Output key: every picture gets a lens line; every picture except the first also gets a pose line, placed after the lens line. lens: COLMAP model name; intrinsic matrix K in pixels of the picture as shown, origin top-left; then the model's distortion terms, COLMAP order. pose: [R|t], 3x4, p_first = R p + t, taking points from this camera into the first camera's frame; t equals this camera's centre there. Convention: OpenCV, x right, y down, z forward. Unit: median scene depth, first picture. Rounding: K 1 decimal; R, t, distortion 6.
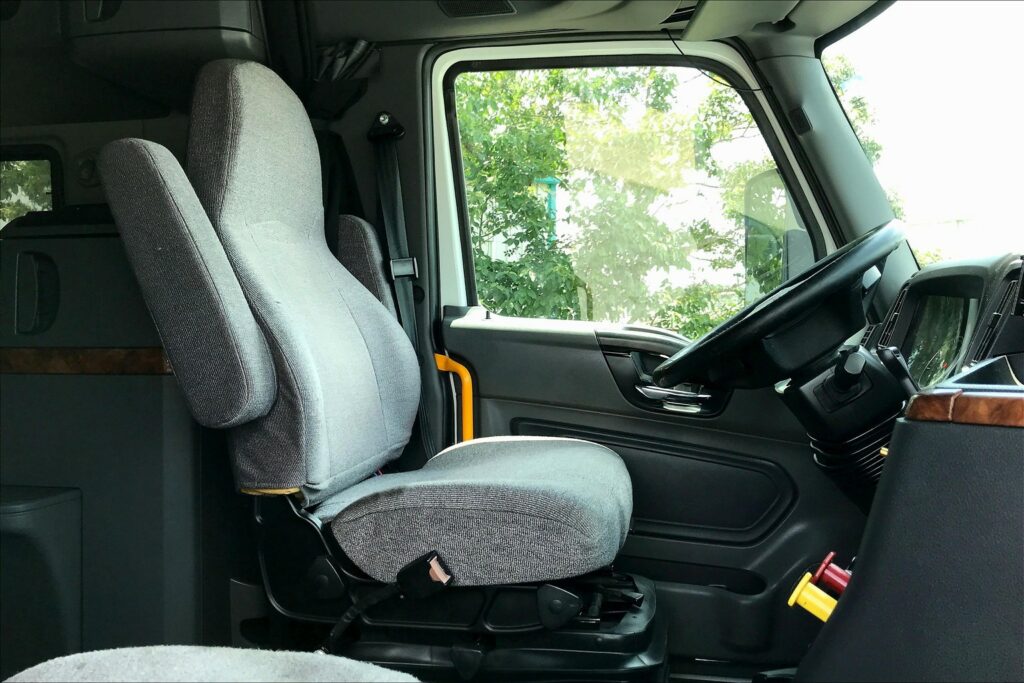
lens RADIAL K [[907.9, 0, 512.0], [0, 907.9, 341.5], [0, 0, 1]] dist [0.022906, -0.017020]
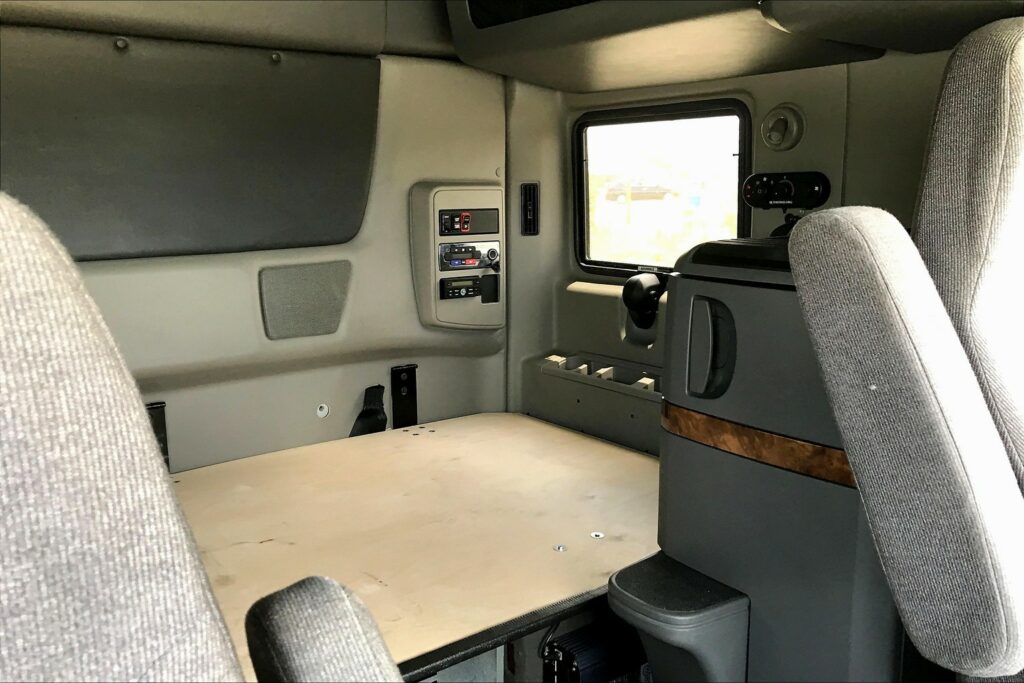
lens RADIAL K [[883.1, 0, 512.0], [0, 883.1, 341.5], [0, 0, 1]] dist [0.030129, -0.011862]
pose [[0.750124, 0.109670, -0.652140, -0.140778], [0.009351, 0.984295, 0.176284, -0.202124], [0.661231, -0.138333, 0.737318, 0.305076]]
